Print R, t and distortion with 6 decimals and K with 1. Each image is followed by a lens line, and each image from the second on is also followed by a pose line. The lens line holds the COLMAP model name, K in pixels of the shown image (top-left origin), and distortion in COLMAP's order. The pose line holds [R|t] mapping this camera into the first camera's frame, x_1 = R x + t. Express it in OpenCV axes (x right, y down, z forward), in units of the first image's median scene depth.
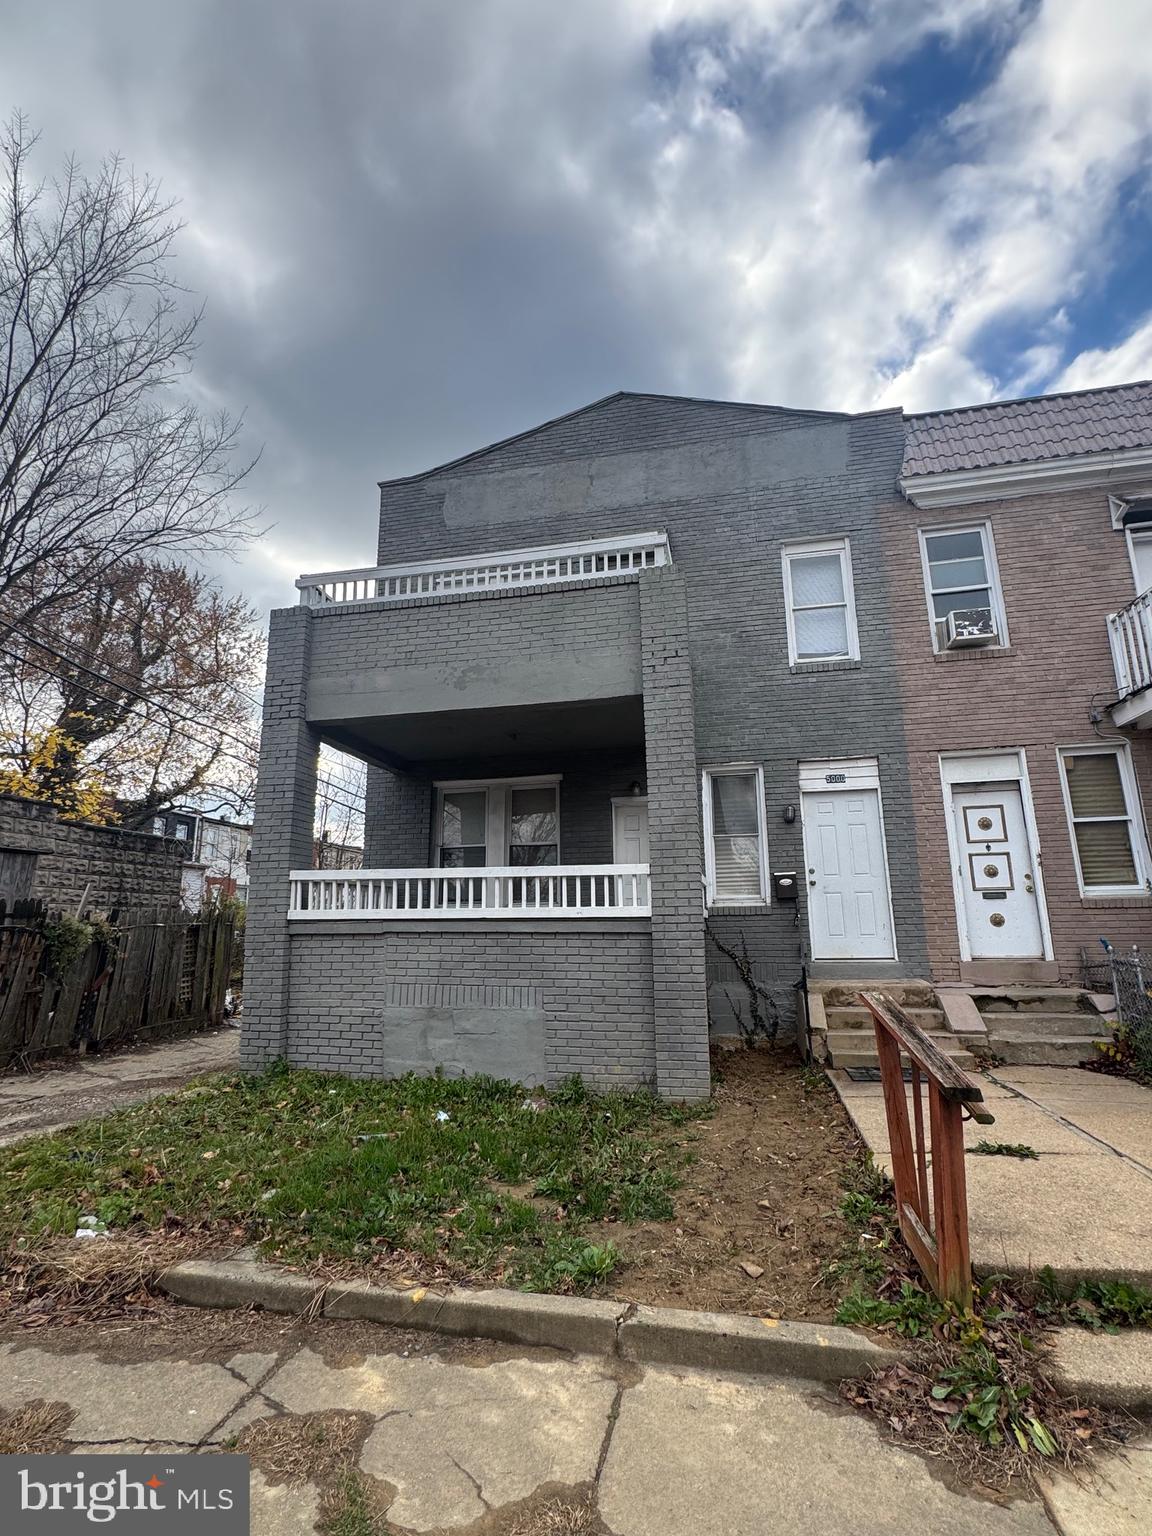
lens RADIAL K [[761.8, 0, 576.0], [0, 761.8, 768.0], [0, 0, 1]] dist [-0.001241, -0.000036]
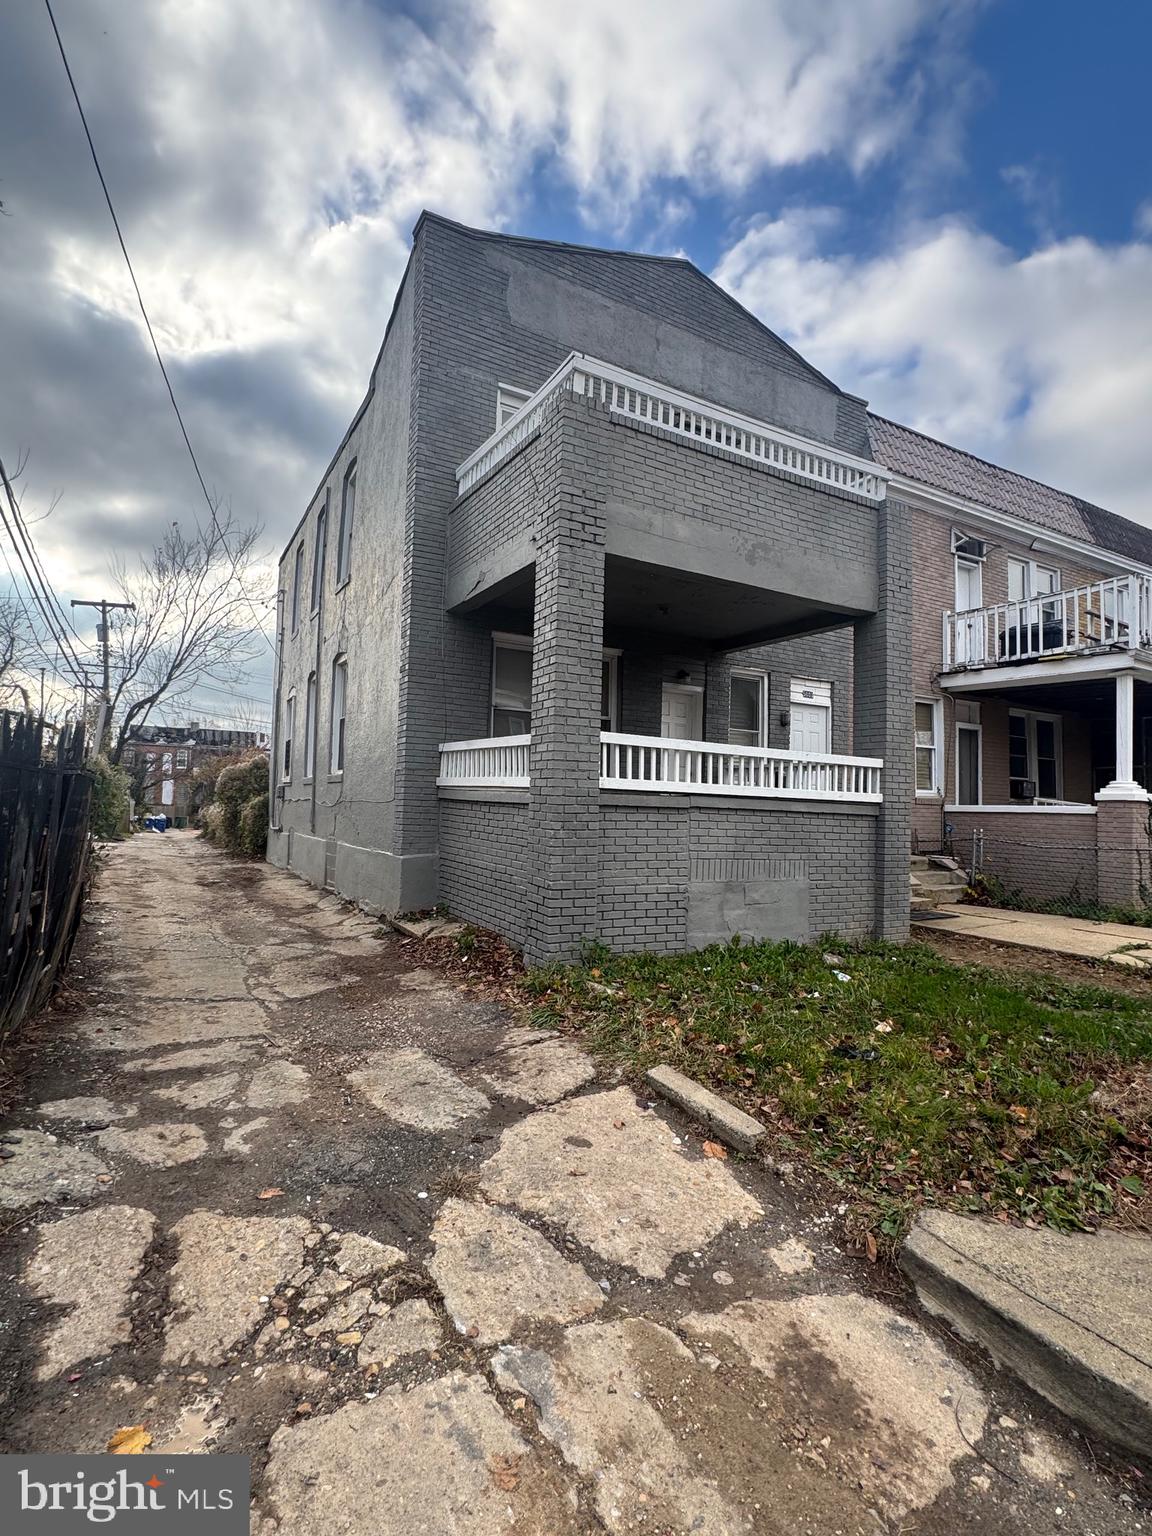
lens RADIAL K [[761.8, 0, 576.0], [0, 761.8, 768.0], [0, 0, 1]] dist [-0.001241, -0.000036]
pose [[0.733910, 0.065645, 0.676068, -0.999121], [-0.176432, 0.979580, 0.096410, 0.101523], [-0.655933, -0.190036, 0.730505, 0.407649]]
